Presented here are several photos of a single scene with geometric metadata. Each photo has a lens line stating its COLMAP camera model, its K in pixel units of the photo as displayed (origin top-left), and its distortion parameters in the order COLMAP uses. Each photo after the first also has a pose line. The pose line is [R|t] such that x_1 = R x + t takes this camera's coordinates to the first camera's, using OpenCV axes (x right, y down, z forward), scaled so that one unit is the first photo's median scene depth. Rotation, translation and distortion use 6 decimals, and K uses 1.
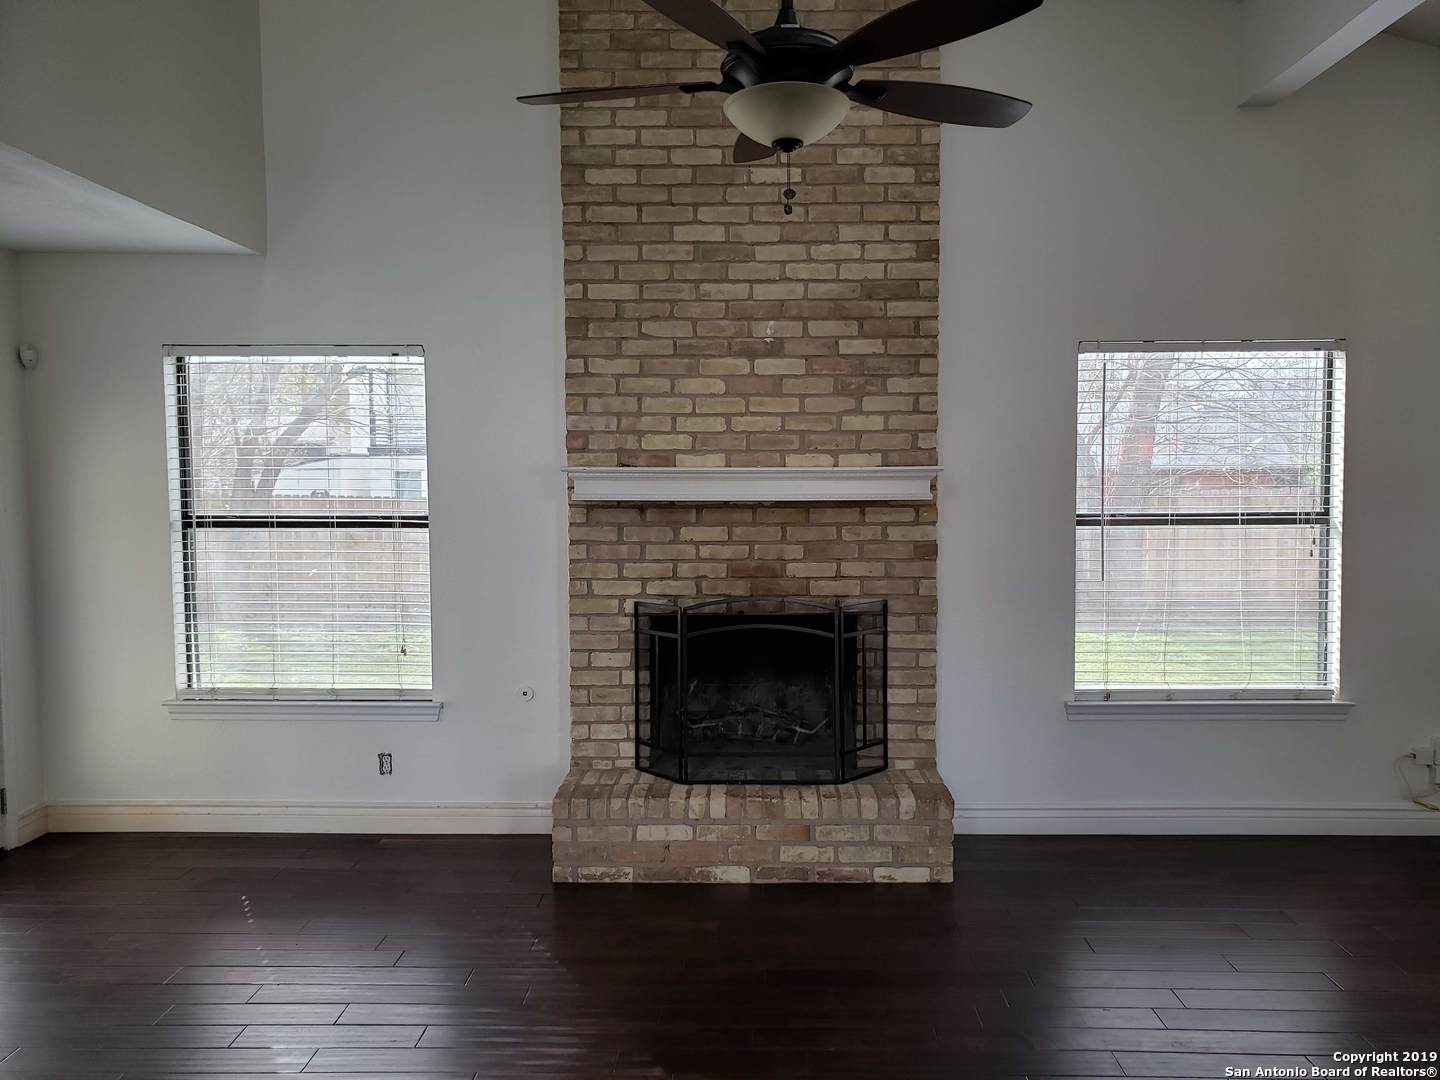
lens RADIAL K [[1123.1, 0, 742.6], [0, 1123.1, 555.2], [0, 0, 1]] dist [0.027542, -0.007016]
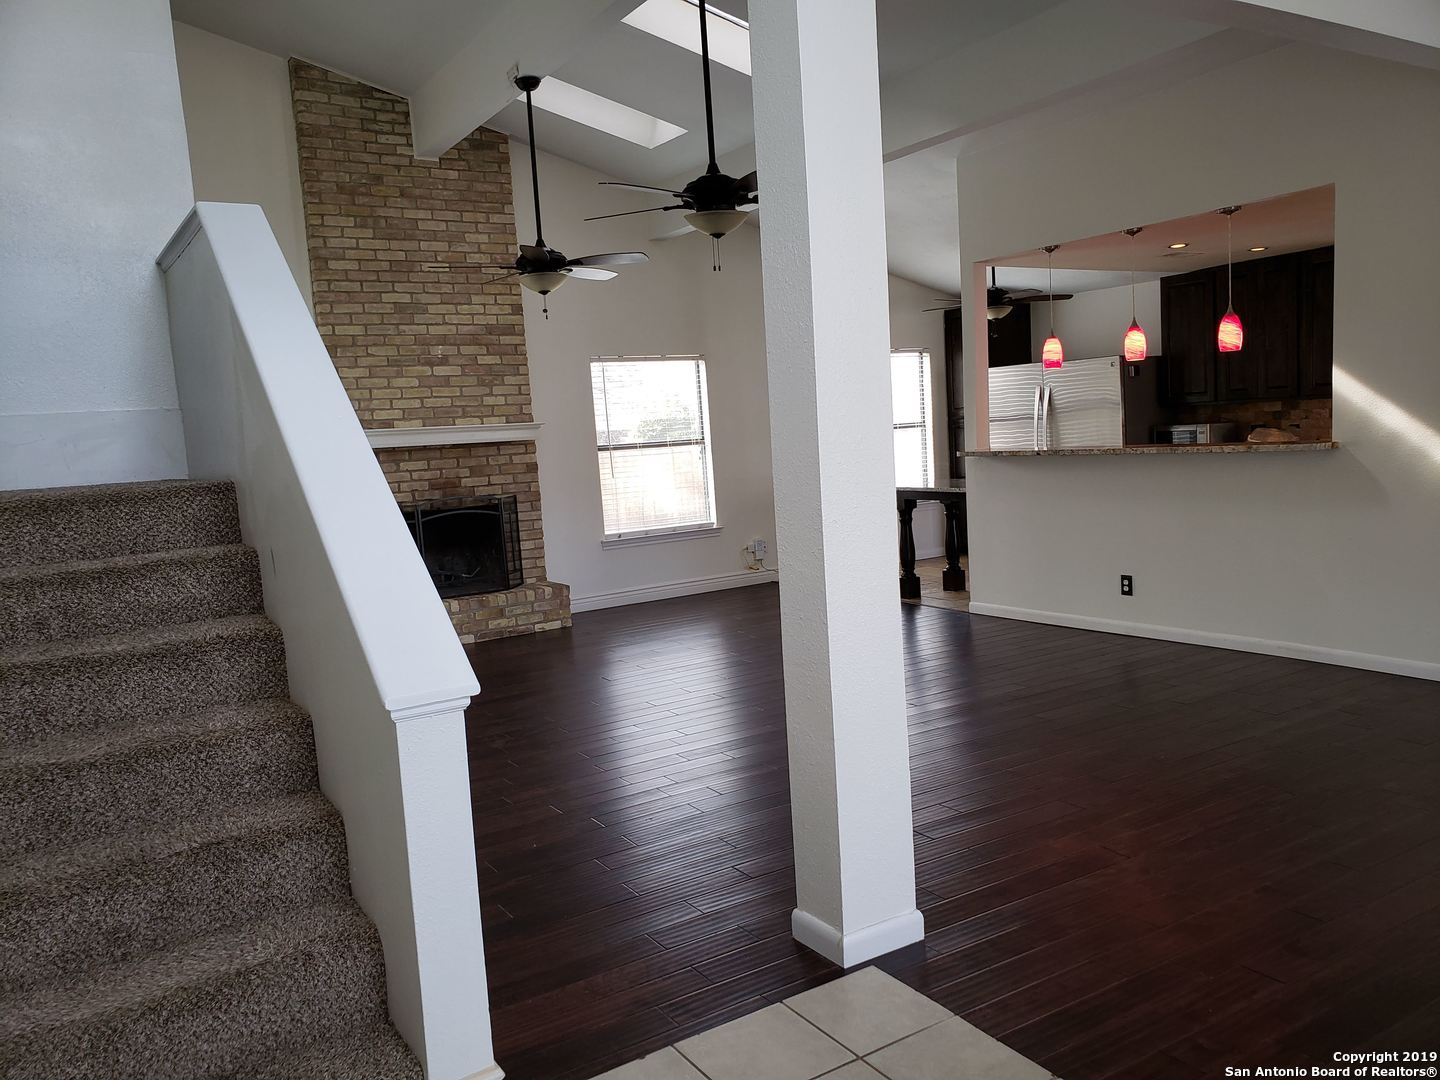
lens RADIAL K [[1123.1, 0, 735.4], [0, 1123.1, 563.9], [0, 0, 1]] dist [0.027542, -0.007016]
pose [[0.834526, -0.113119, 0.539231, -0.598836], [0.097838, 0.993568, 0.057013, 0.085550], [-0.542212, 0.005178, 0.840226, -0.796310]]
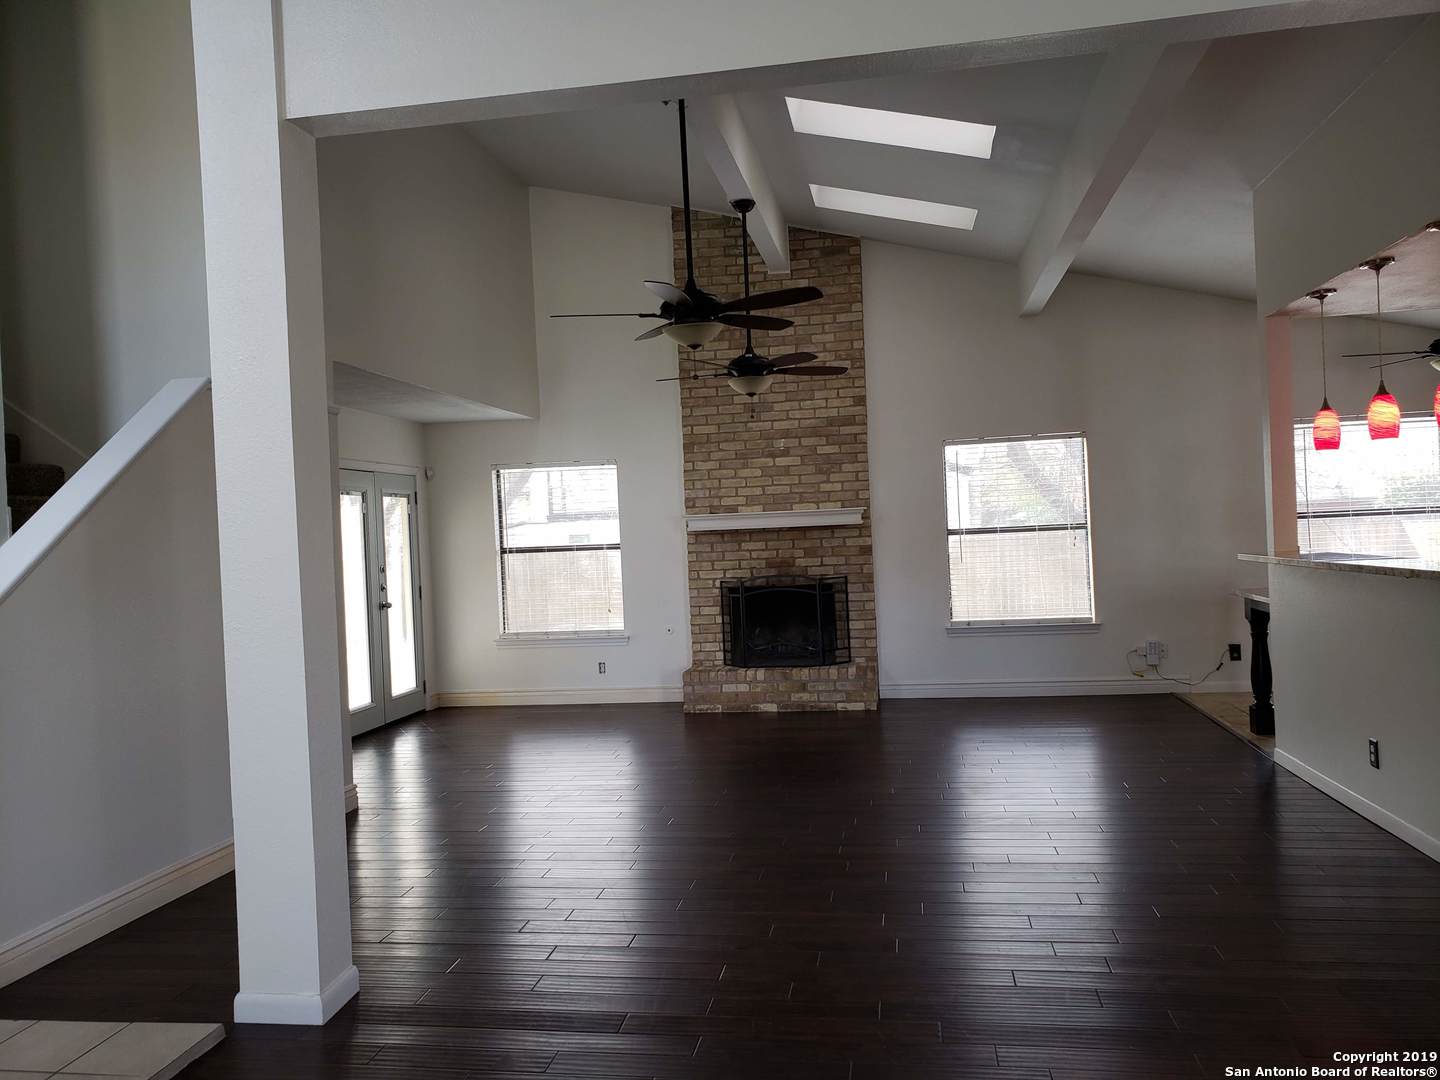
lens RADIAL K [[1123.1, 0, 710.7], [0, 1123.1, 557.2], [0, 0, 1]] dist [0.027542, -0.007016]
pose [[0.986187, -0.036864, -0.161480, 0.214055], [0.029737, 0.998483, -0.046332, 0.092179], [0.162943, 0.040890, 0.985788, -0.994641]]
